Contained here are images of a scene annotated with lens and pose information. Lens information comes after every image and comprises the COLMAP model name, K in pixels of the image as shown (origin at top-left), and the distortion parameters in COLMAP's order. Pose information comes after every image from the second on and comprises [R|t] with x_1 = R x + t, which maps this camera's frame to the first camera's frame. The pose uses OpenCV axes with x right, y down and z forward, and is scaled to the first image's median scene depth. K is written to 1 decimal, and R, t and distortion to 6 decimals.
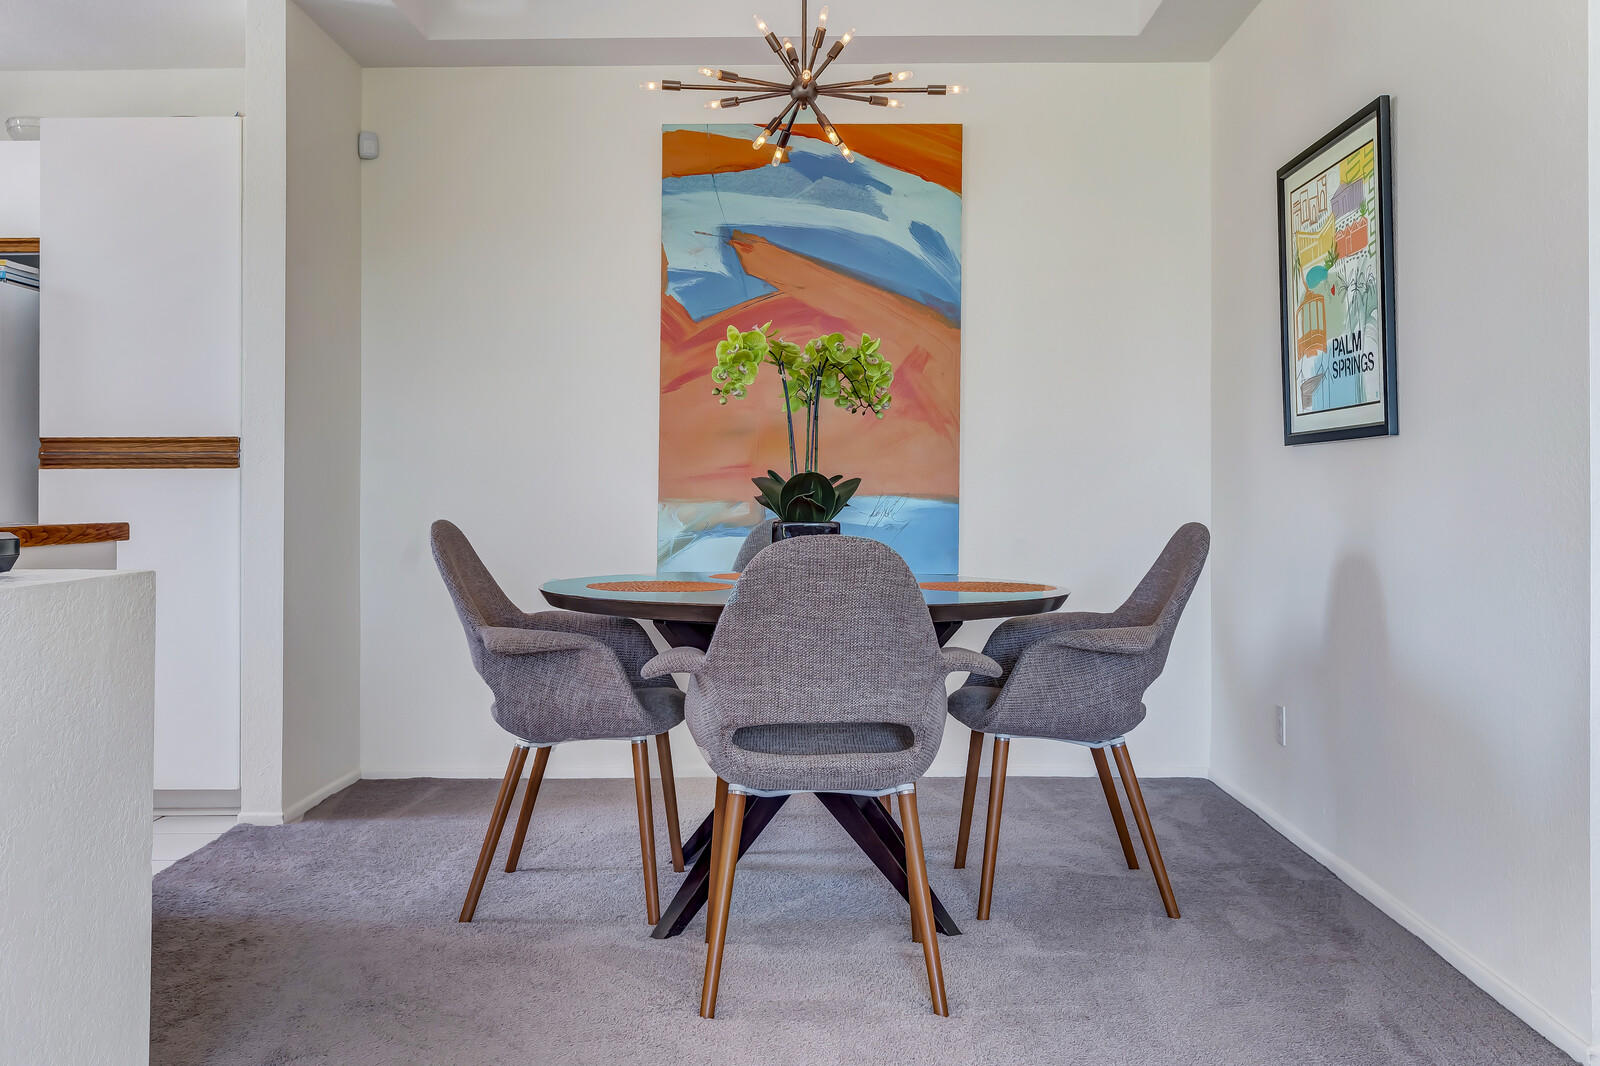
lens RADIAL K [[1588.8, 0, 801.0], [0, 1588.8, 528.4], [0, 0, 1]] dist [-0.017730, 0.000000]
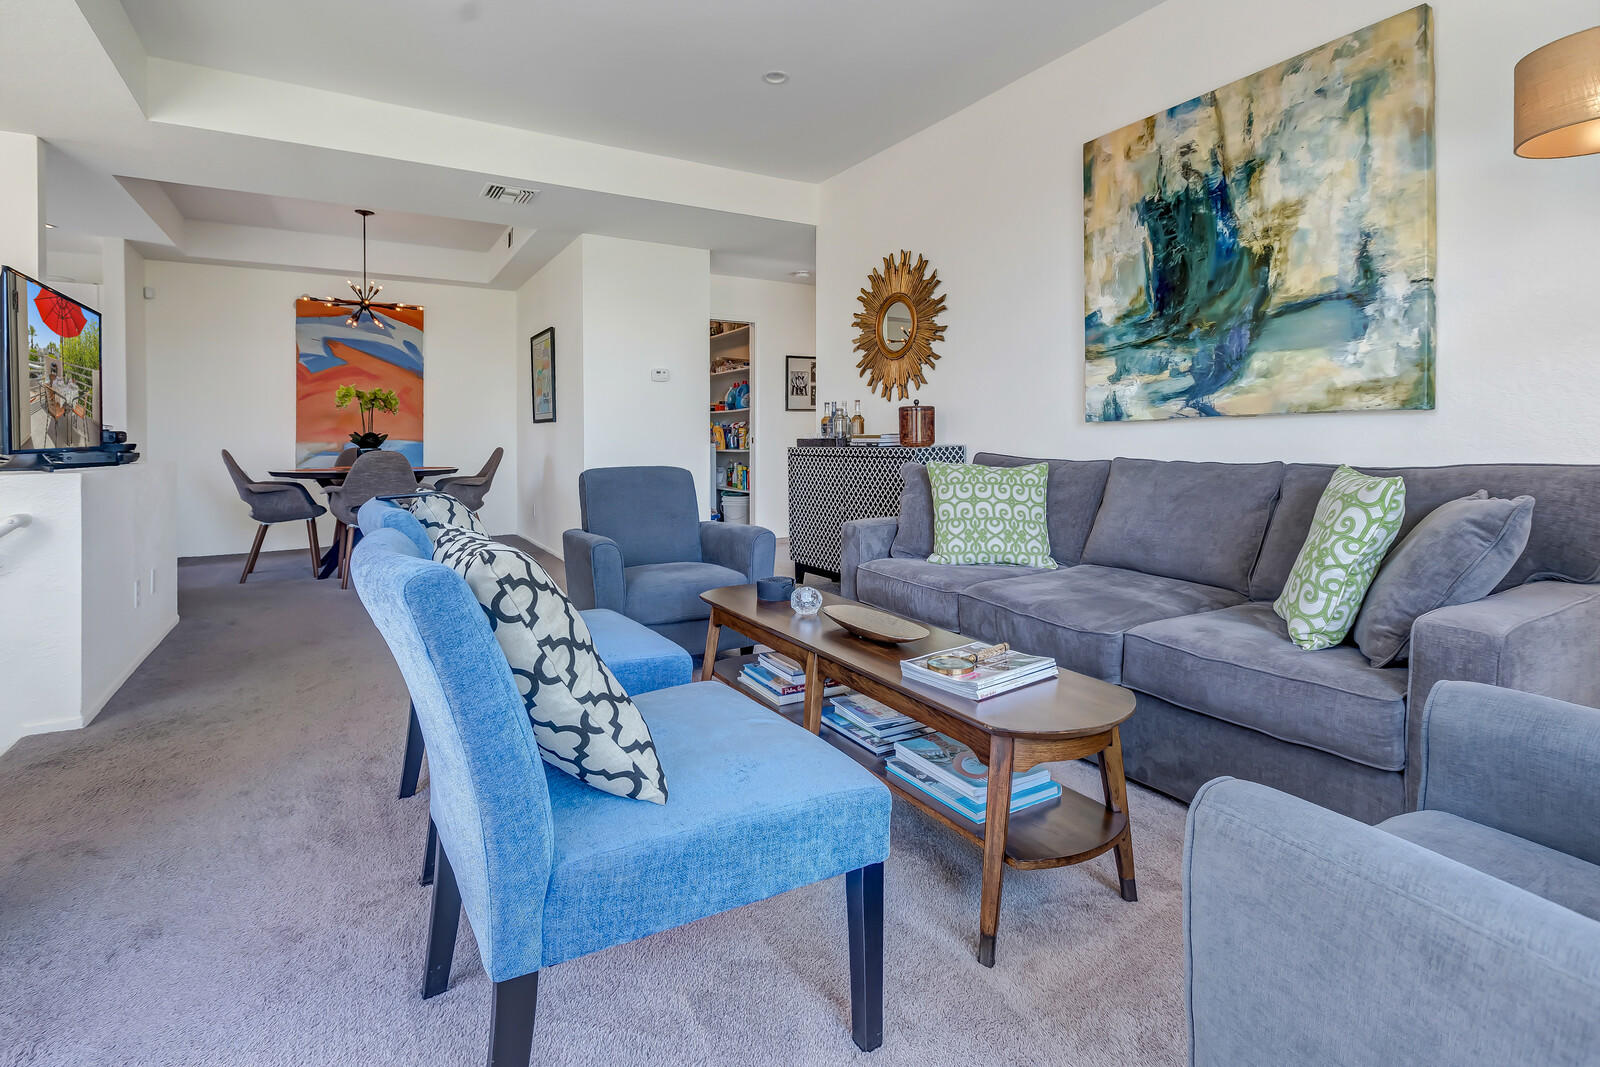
lens RADIAL K [[740.2, 0, 762.1], [0, 740.2, 441.3], [0, 0, 1]] dist [0.002935, -0.000275]
pose [[0.864891, -0.007281, 0.501907, -0.041172], [0.016310, 0.999774, -0.013603, 0.010524], [-0.501694, 0.019951, 0.864815, -0.446126]]
